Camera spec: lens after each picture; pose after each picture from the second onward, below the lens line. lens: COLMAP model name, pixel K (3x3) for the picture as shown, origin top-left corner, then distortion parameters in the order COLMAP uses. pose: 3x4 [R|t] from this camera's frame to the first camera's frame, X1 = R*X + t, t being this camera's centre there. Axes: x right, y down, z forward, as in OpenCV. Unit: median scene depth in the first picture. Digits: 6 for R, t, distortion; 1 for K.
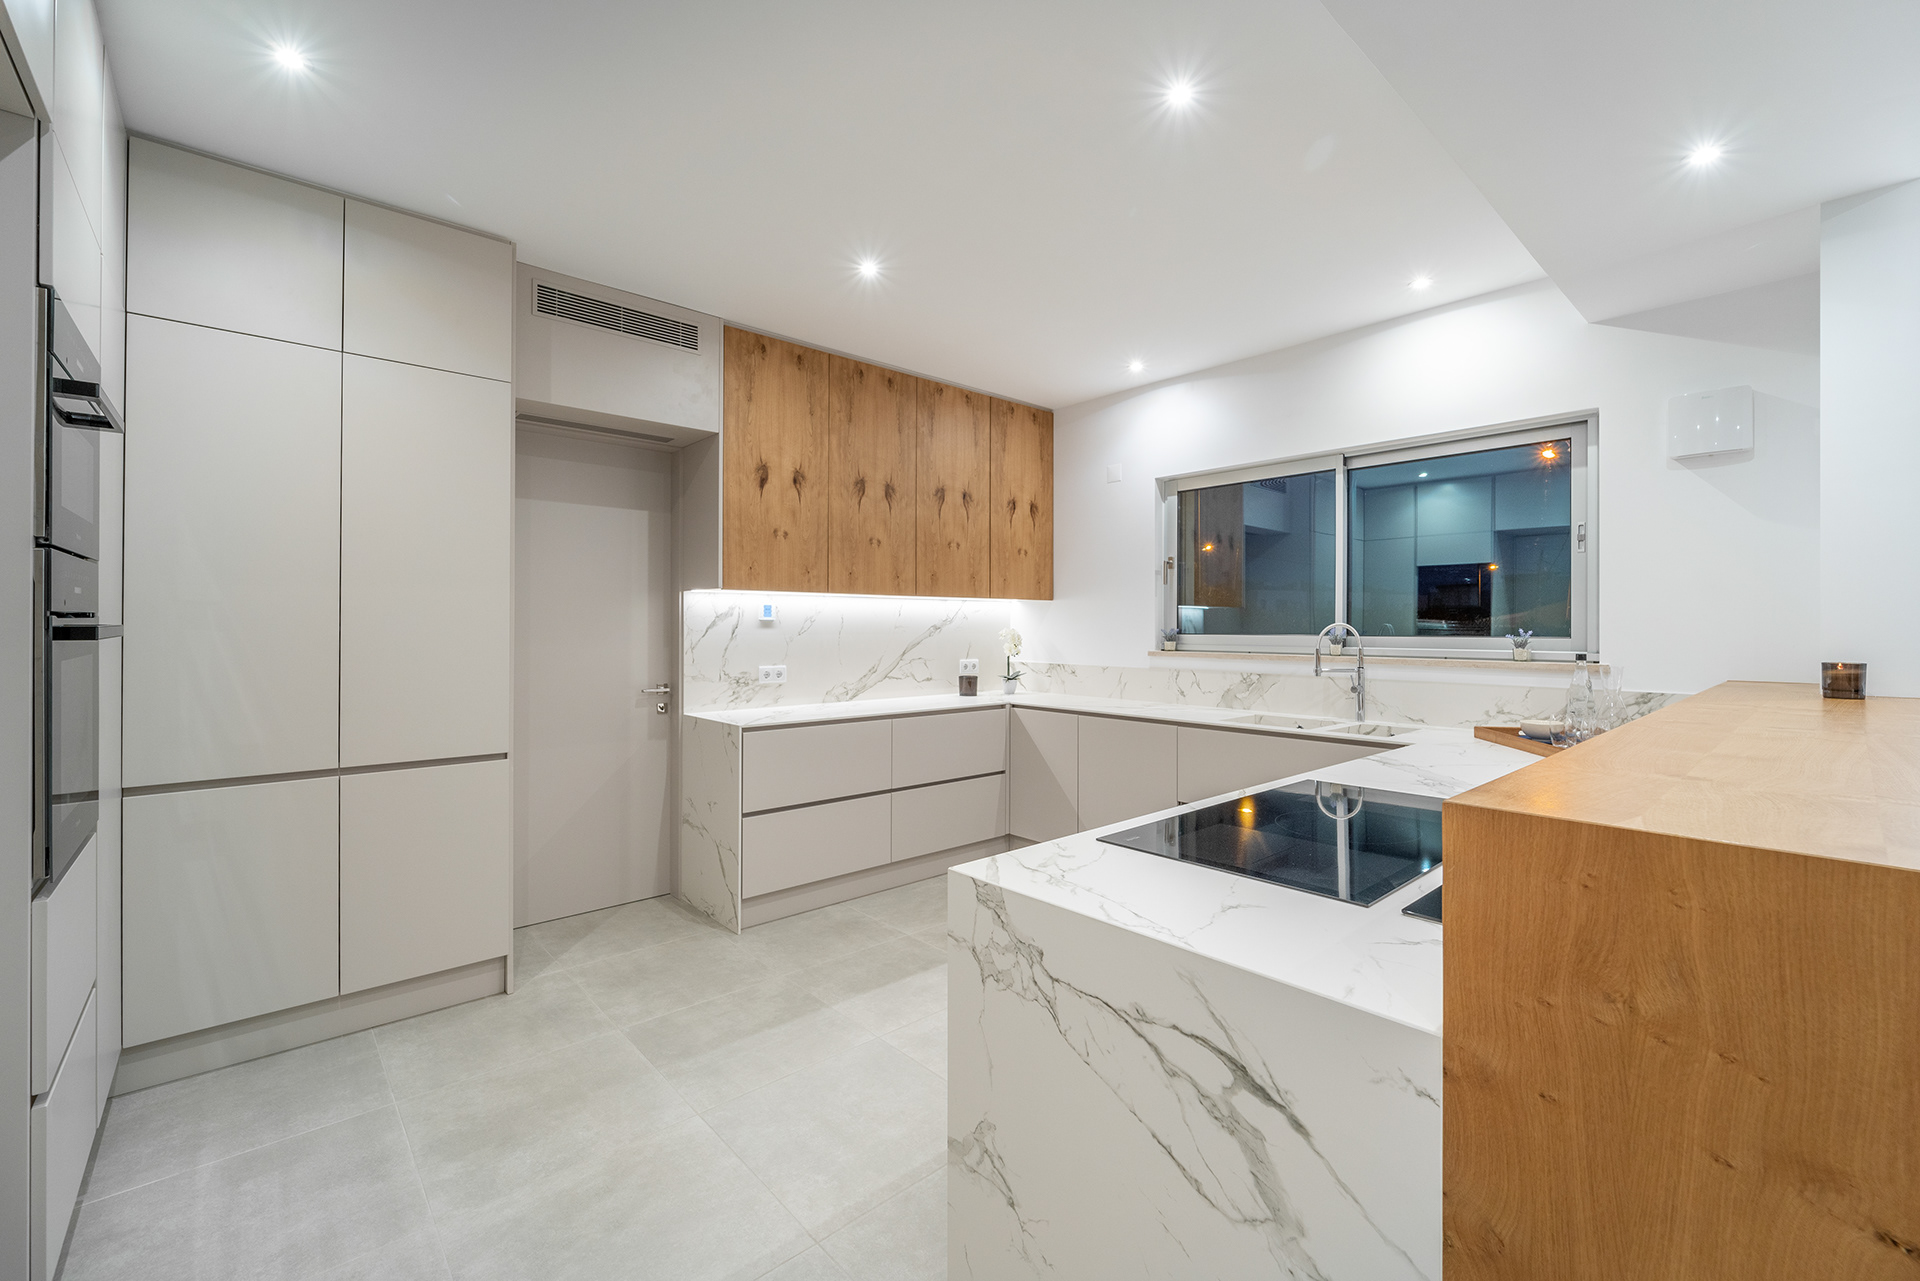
lens RADIAL K [[794.5, 0, 961.7], [0, 794.5, 627.3], [0, 0, 1]] dist [-0.002745, 0.000066]
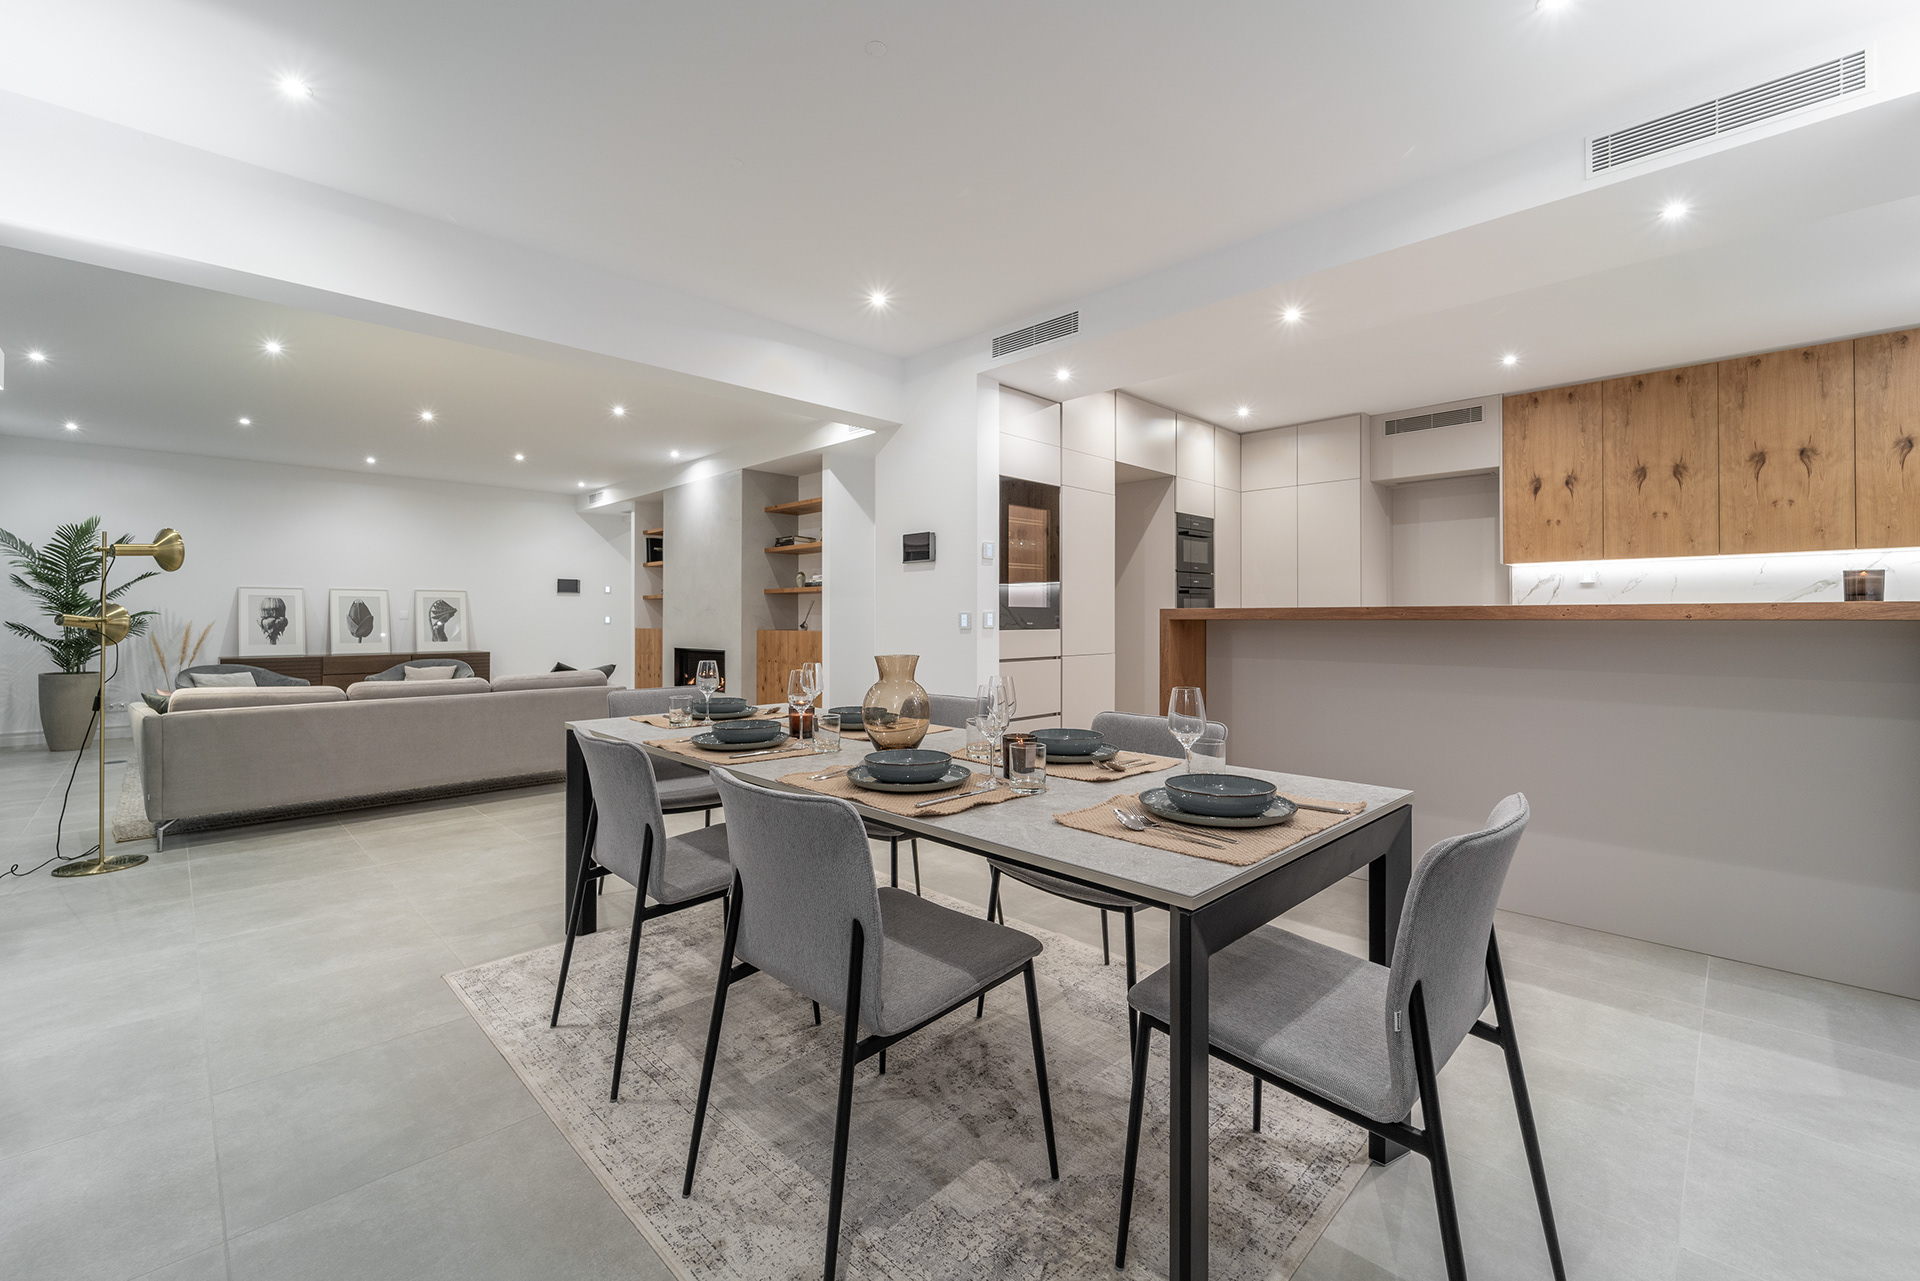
lens RADIAL K [[794.5, 0, 939.9], [0, 794.5, 612.2], [0, 0, 1]] dist [-0.002745, 0.000066]
pose [[0.048552, -0.011585, -0.998753, 1.131182], [-0.000067, 0.999933, -0.011602, 0.061412], [0.998821, 0.000630, 0.048547, -0.183188]]
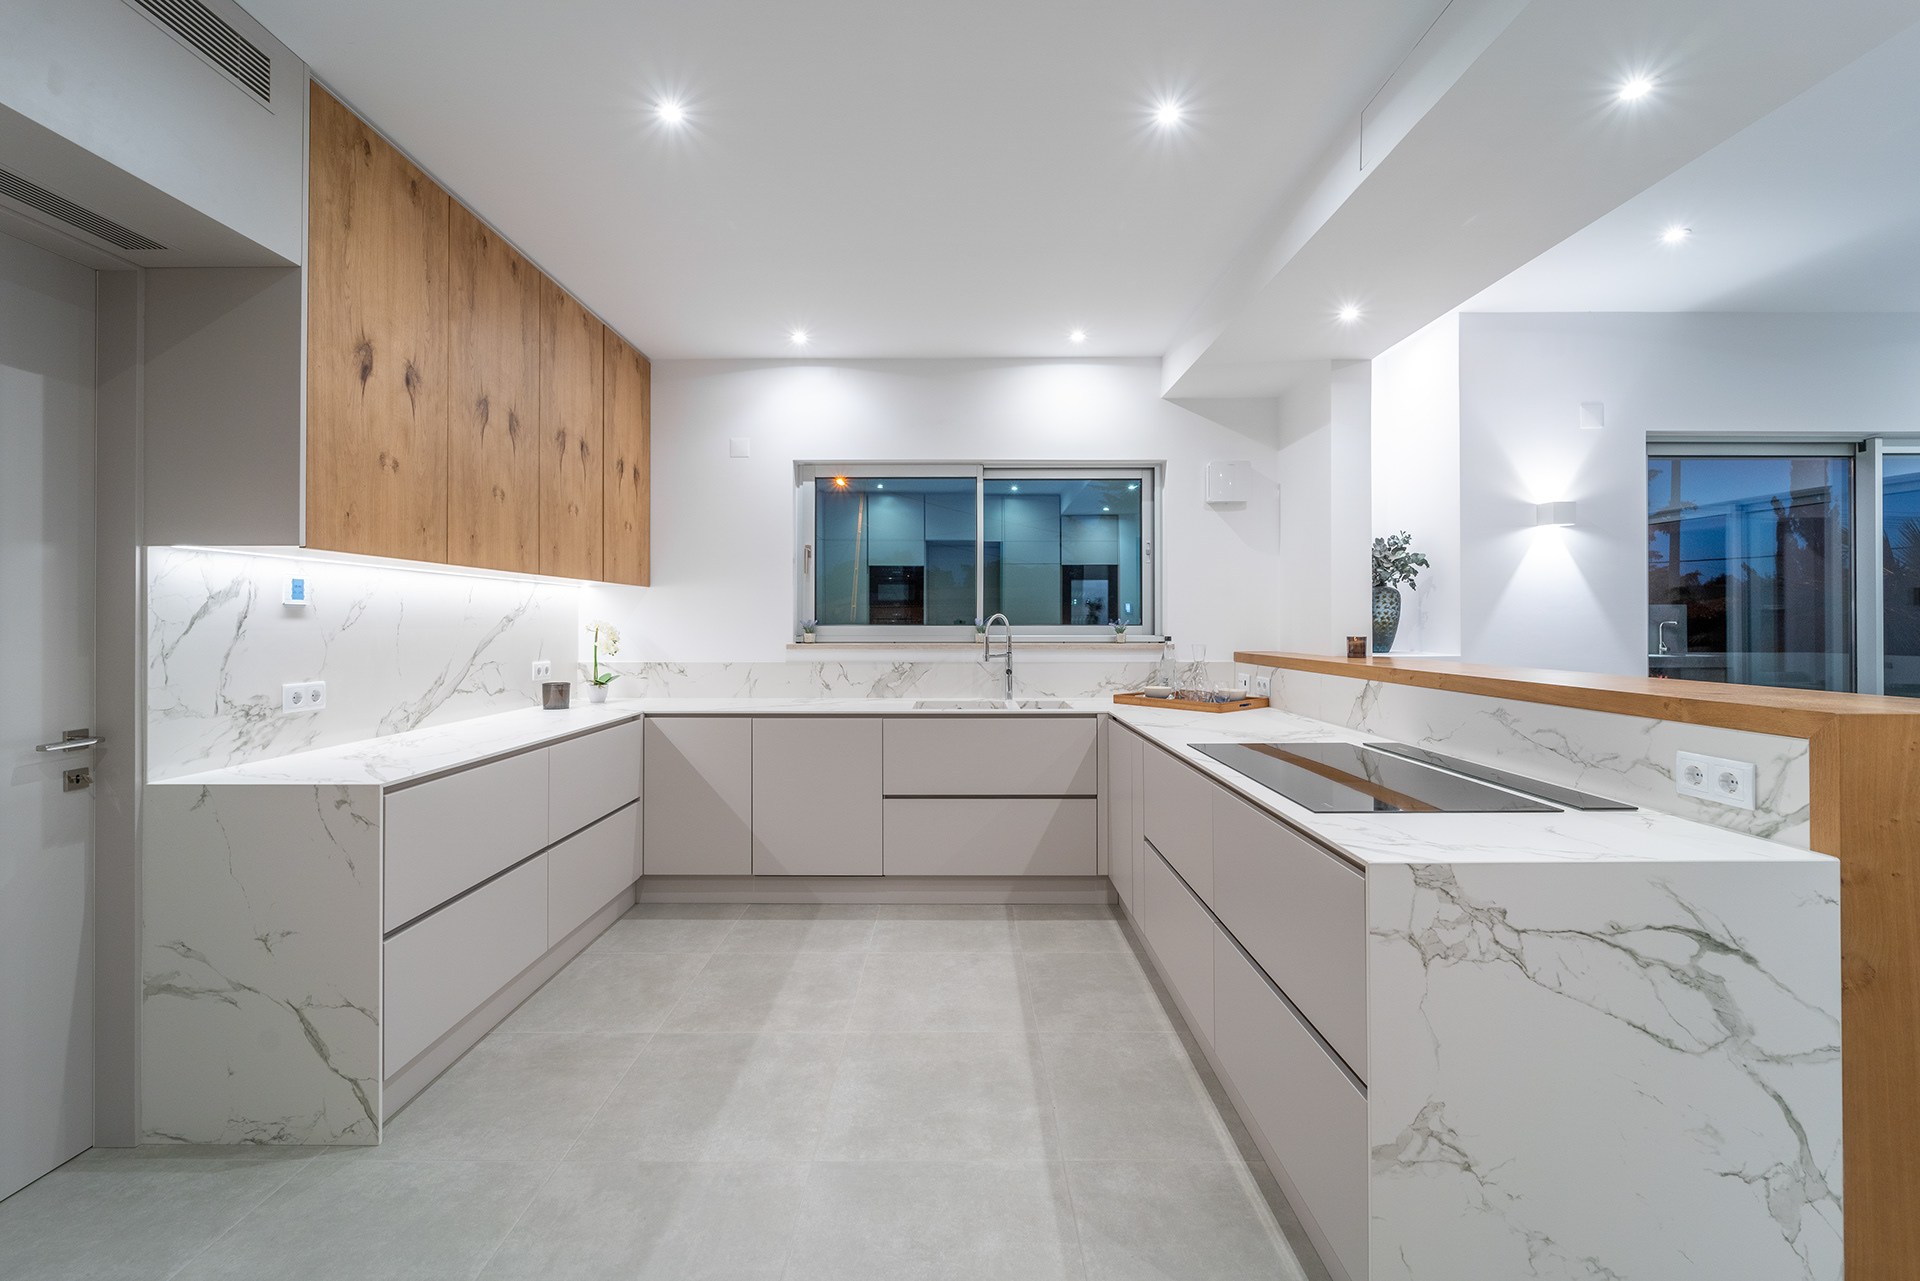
lens RADIAL K [[794.5, 0, 949.9], [0, 794.5, 622.3], [0, 0, 1]] dist [-0.002745, 0.000066]
pose [[0.672266, -0.002443, 0.740306, -0.379783], [0.003531, 0.999994, 0.000093, 0.005875], [-0.740301, 0.002552, 0.672270, 0.266485]]
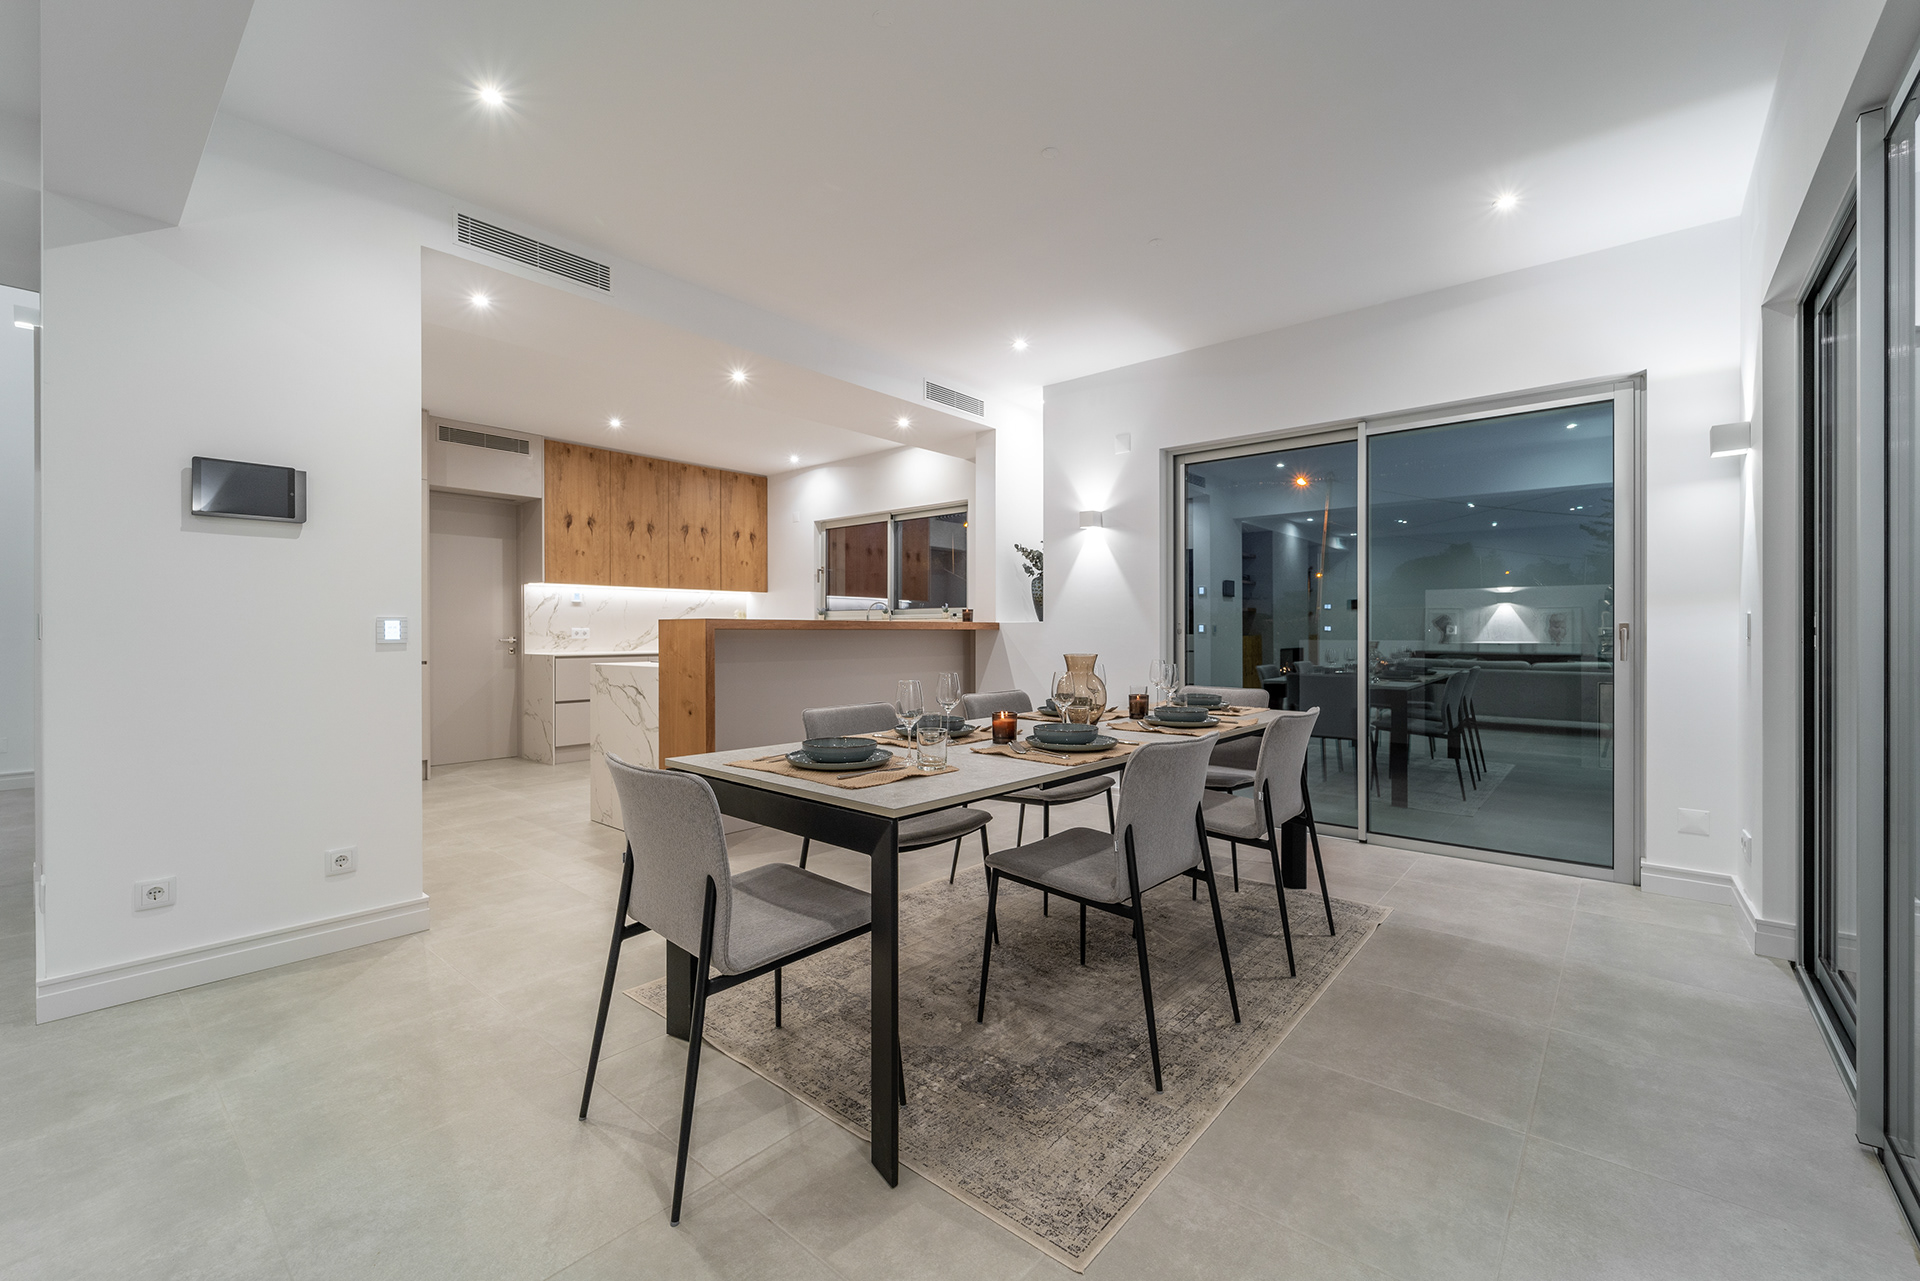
lens RADIAL K [[794.5, 0, 956.4], [0, 794.5, 640.7], [0, 0, 1]] dist [-0.002745, 0.000066]
pose [[0.992549, -0.003505, 0.121793, 0.392092], [0.002378, 0.999953, 0.009398, 0.066338], [-0.121821, -0.009039, 0.992511, -0.879120]]
